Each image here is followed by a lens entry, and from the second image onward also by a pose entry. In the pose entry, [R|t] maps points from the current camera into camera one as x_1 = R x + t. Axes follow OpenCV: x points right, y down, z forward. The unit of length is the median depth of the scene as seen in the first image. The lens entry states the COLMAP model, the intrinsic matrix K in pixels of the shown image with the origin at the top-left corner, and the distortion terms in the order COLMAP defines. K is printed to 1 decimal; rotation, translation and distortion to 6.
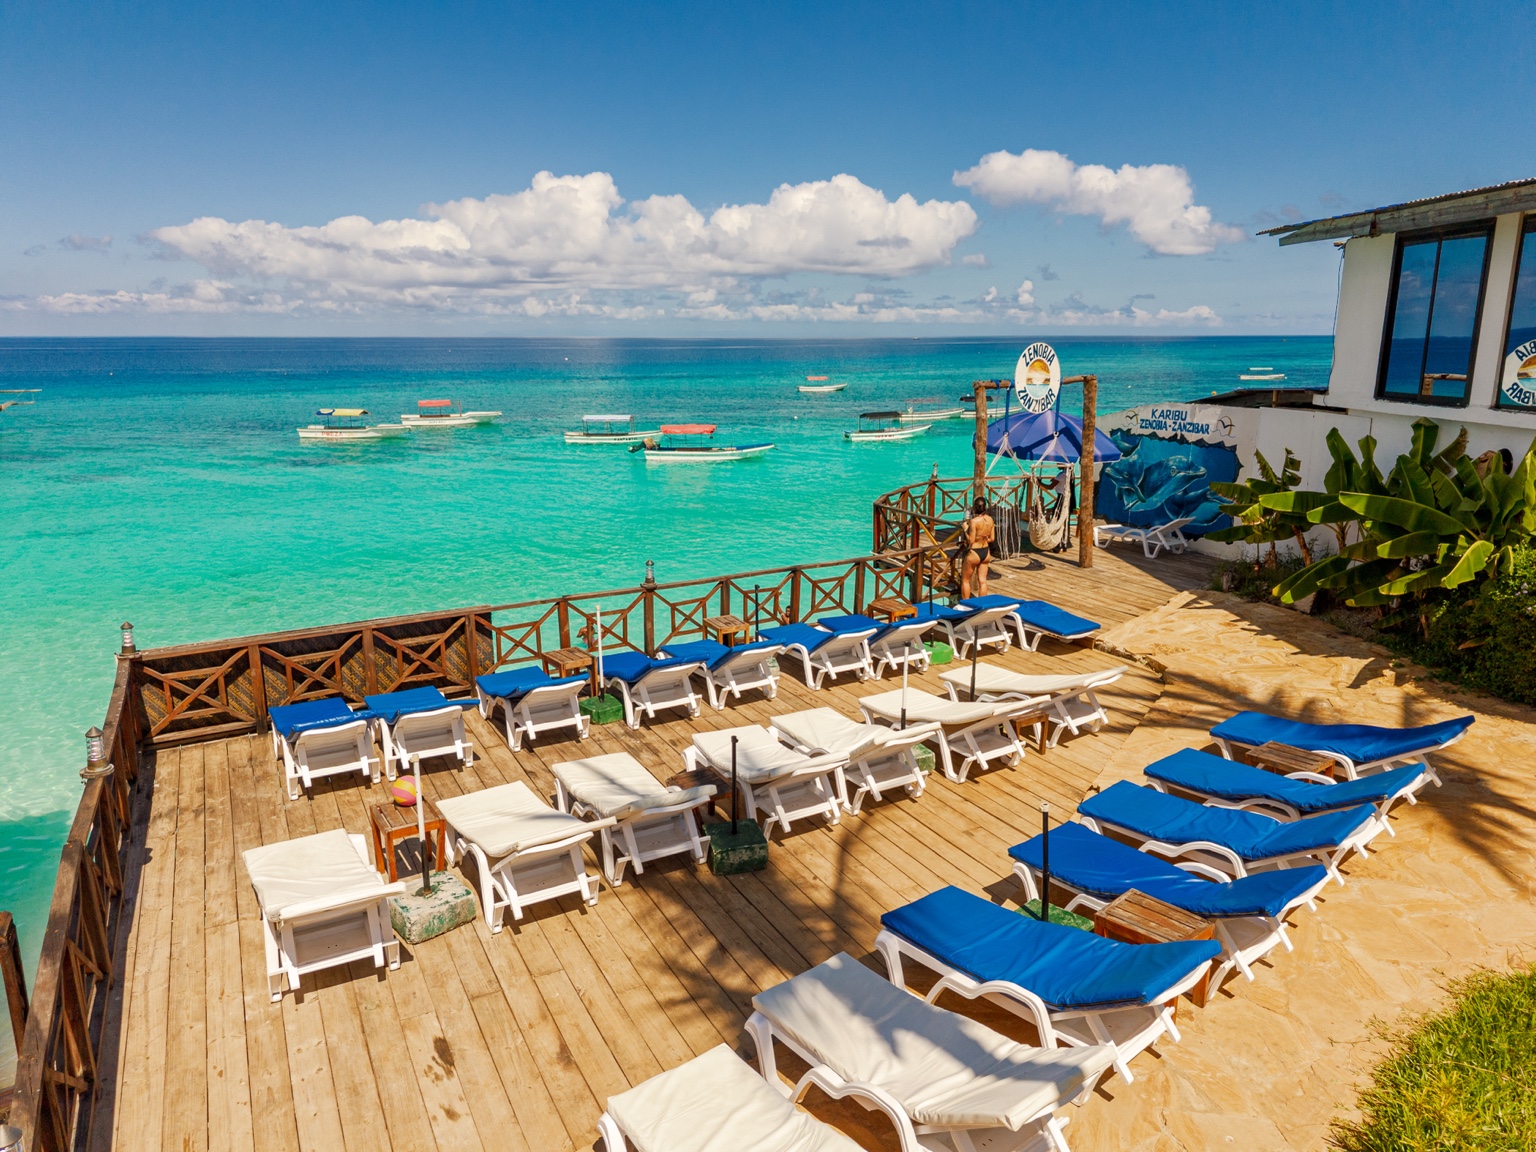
lens RADIAL K [[995.3, 0, 775.1], [0, 995.3, 565.3], [0, 0, 1]] dist [-0.001778, -0.002143]
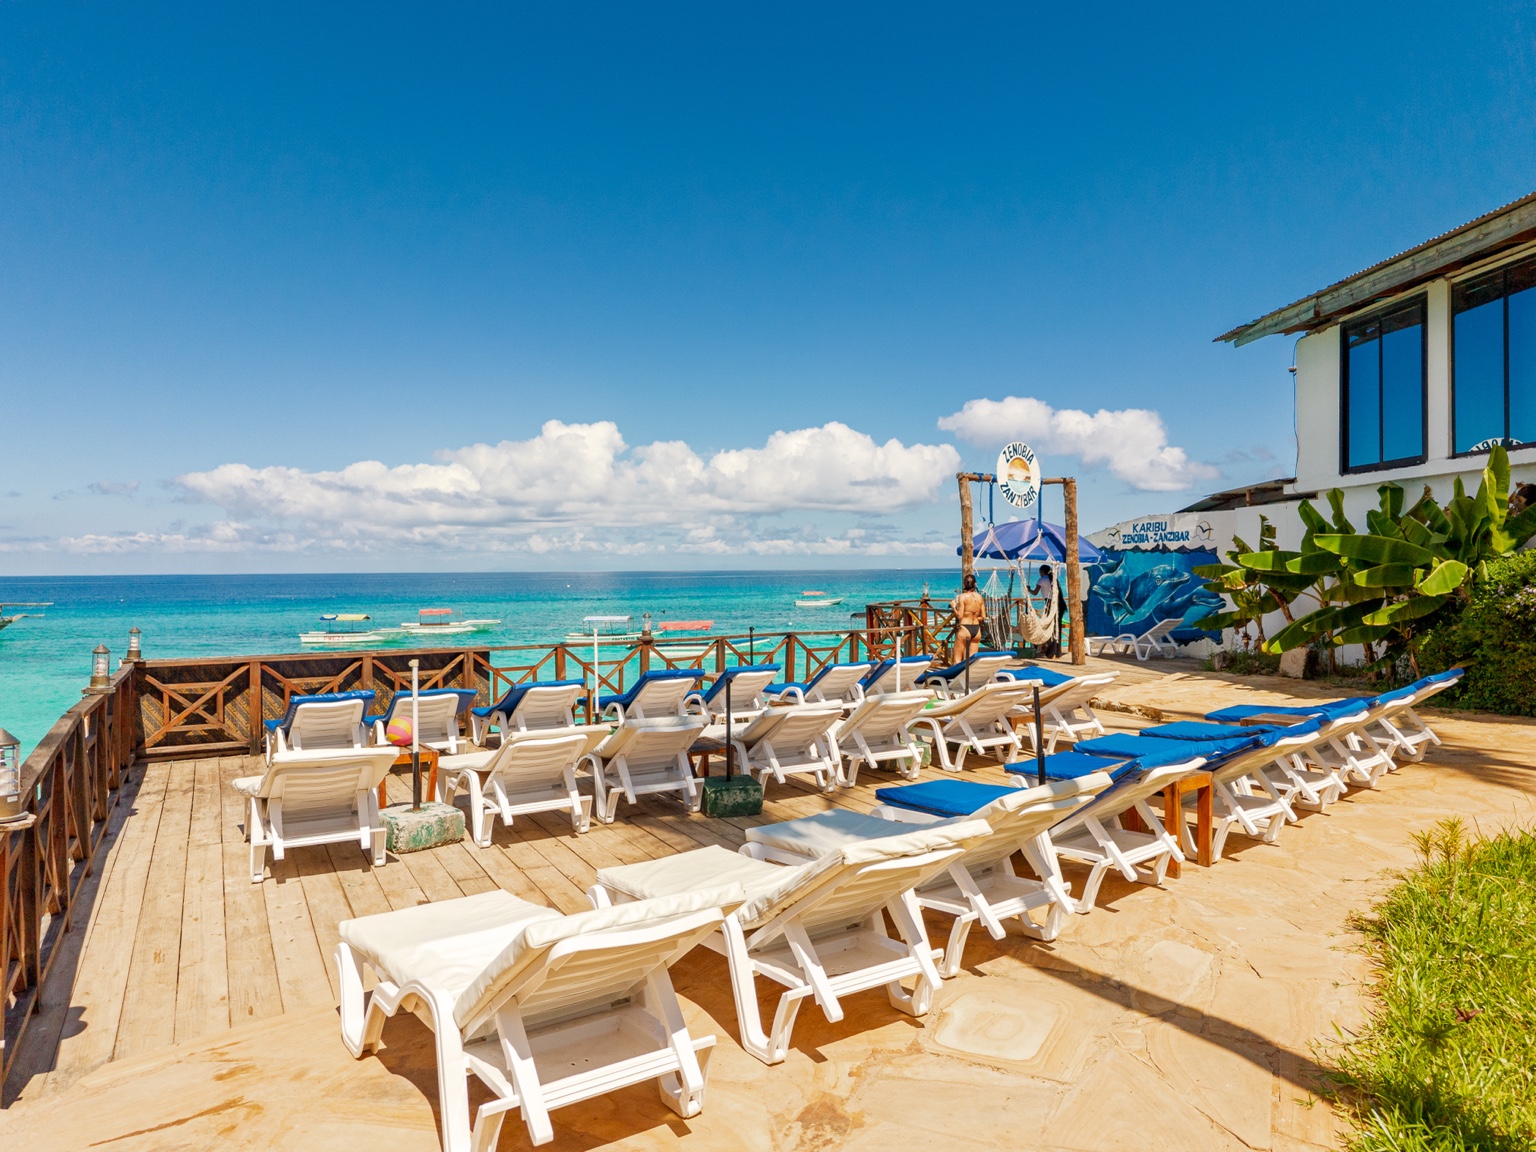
lens RADIAL K [[993.9, 0, 768.0], [0, 993.9, 576.0], [0, 0, 1]] dist [-0.001966, -0.001044]
pose [[0.999953, -0.009246, -0.003080, 0.002060], [0.008398, 0.977863, -0.209076, 0.174582], [0.004945, 0.209041, 0.977894, -0.005513]]
